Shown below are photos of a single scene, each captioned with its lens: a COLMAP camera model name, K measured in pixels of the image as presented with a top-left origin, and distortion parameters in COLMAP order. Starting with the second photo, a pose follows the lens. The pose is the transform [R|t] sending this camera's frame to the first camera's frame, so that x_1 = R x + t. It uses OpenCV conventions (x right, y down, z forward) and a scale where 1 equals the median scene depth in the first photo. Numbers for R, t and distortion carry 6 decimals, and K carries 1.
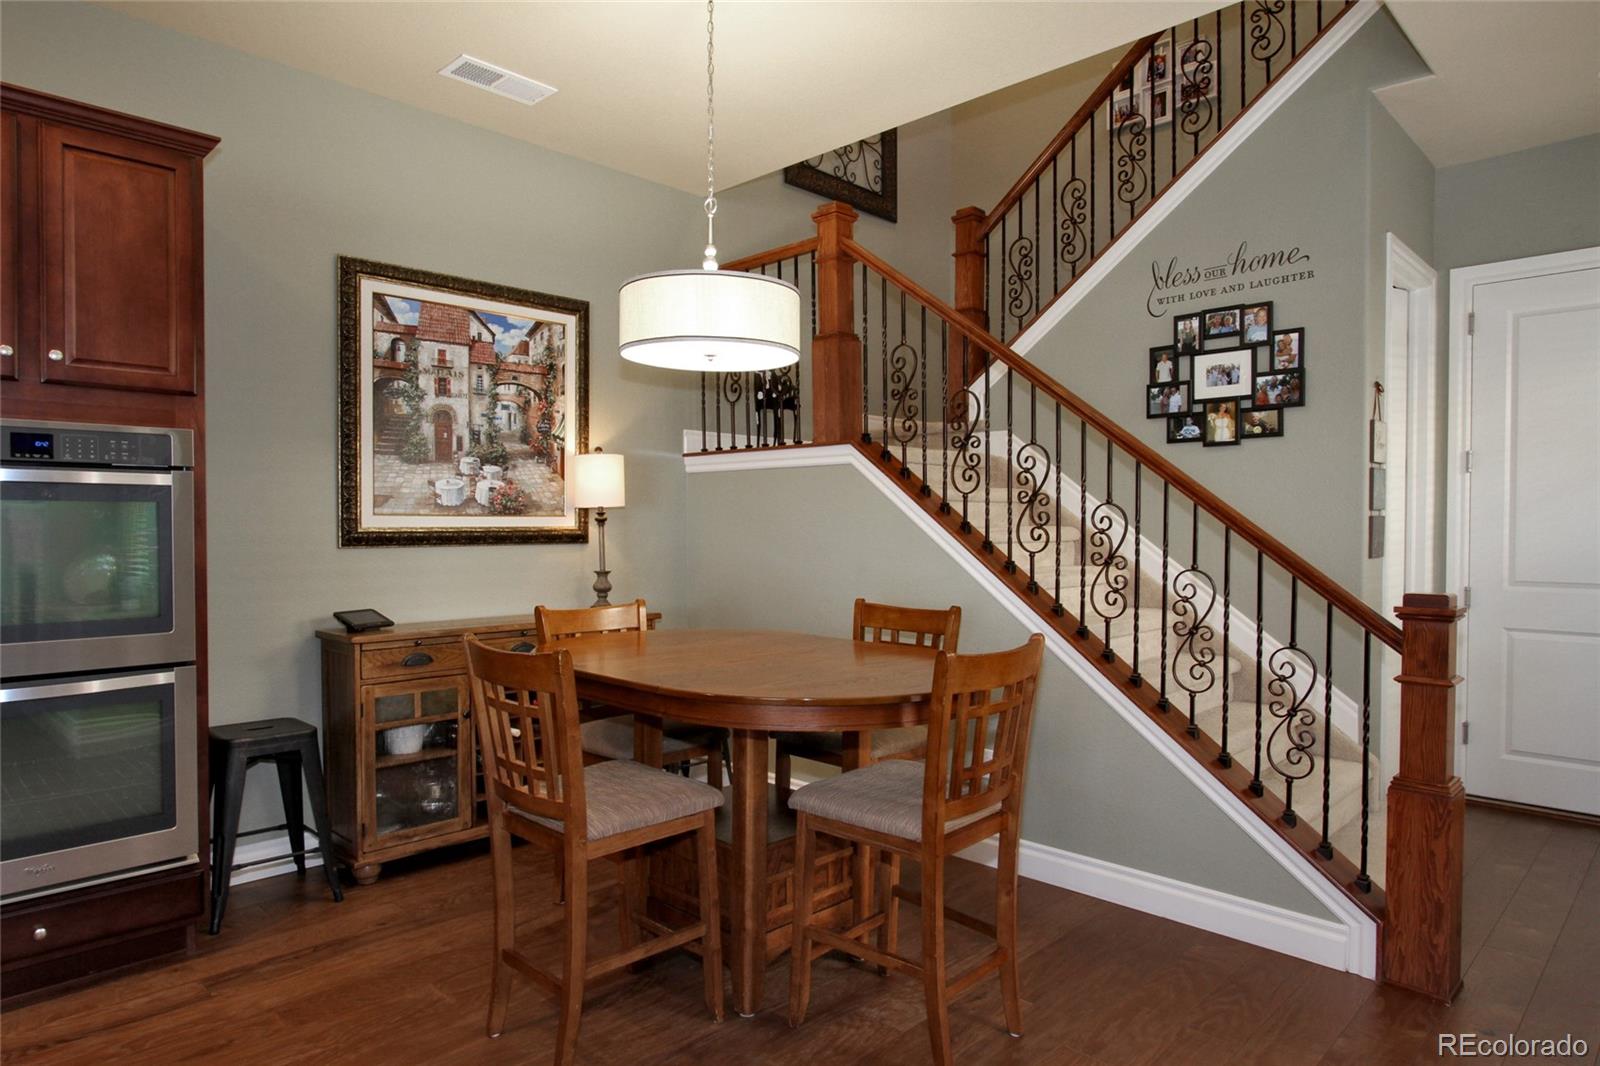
lens RADIAL K [[953.8, 0, 796.1], [0, 953.8, 542.8], [0, 0, 1]] dist [-0.007740, 0.002626]
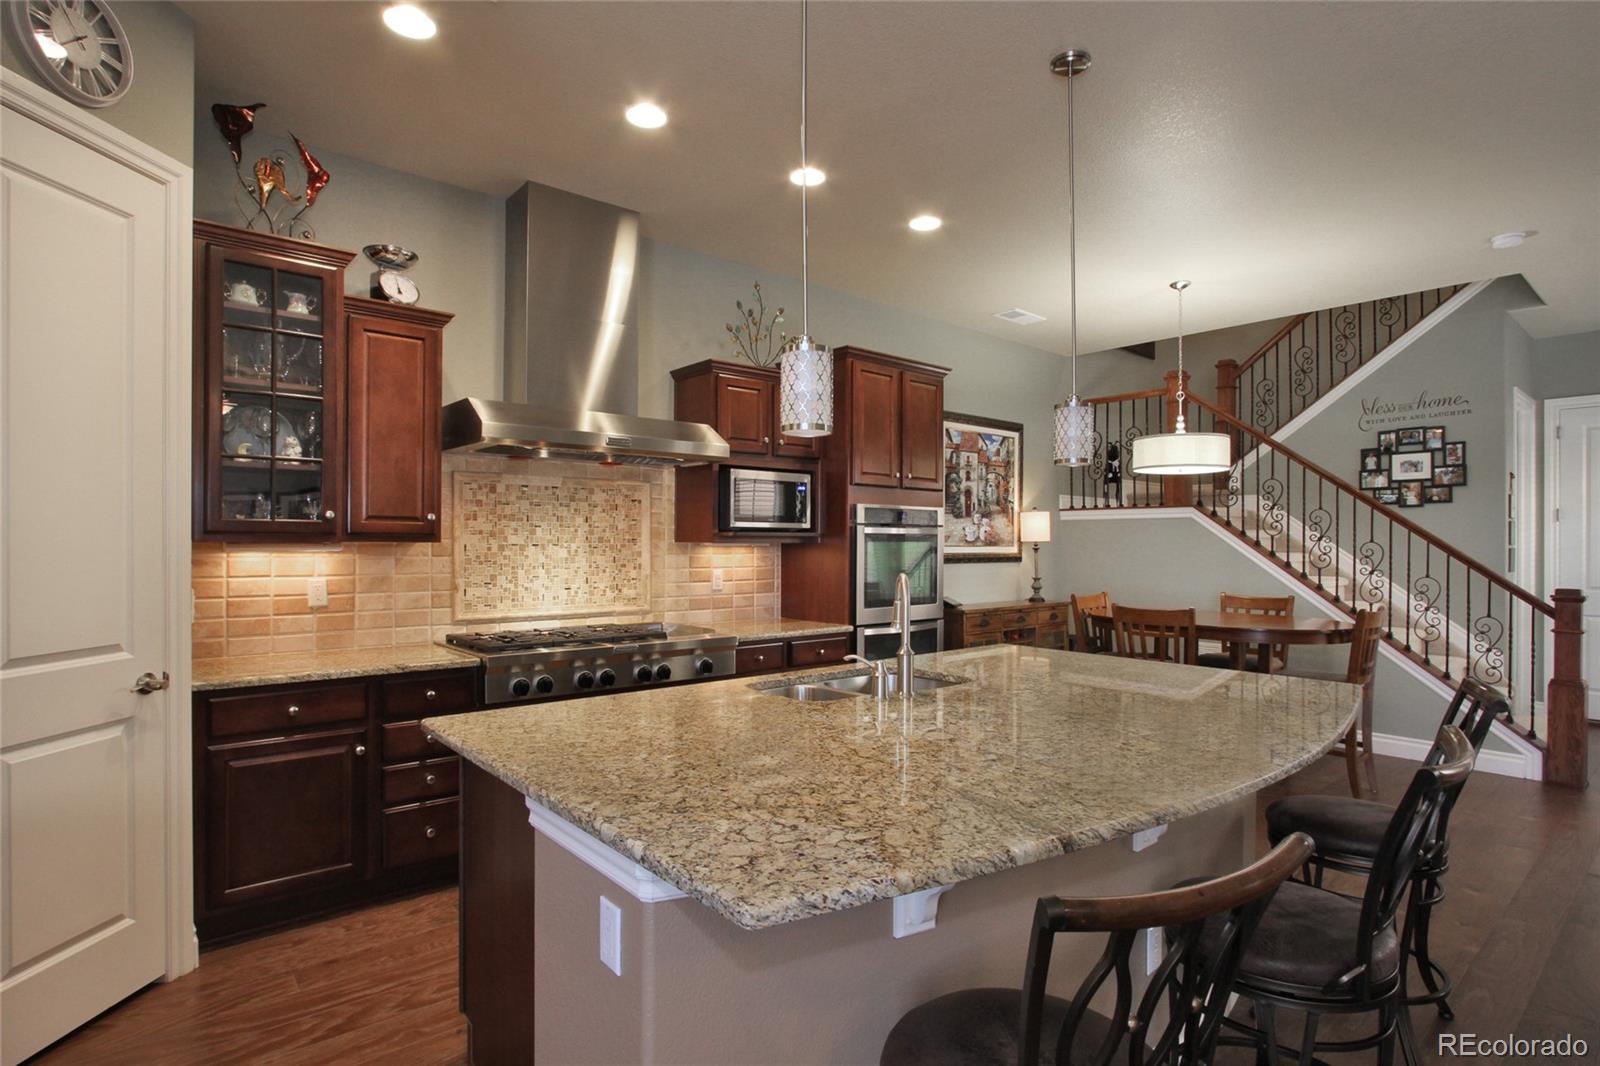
lens RADIAL K [[813.3, 0, 797.9], [0, 813.3, 542.4], [0, 0, 1]] dist [-0.014672, 0.001303]
pose [[0.996485, 0.002374, -0.083732, -0.562844], [-0.004216, 0.999753, -0.021828, -0.001125], [0.083659, 0.022104, 0.996249, -0.575036]]
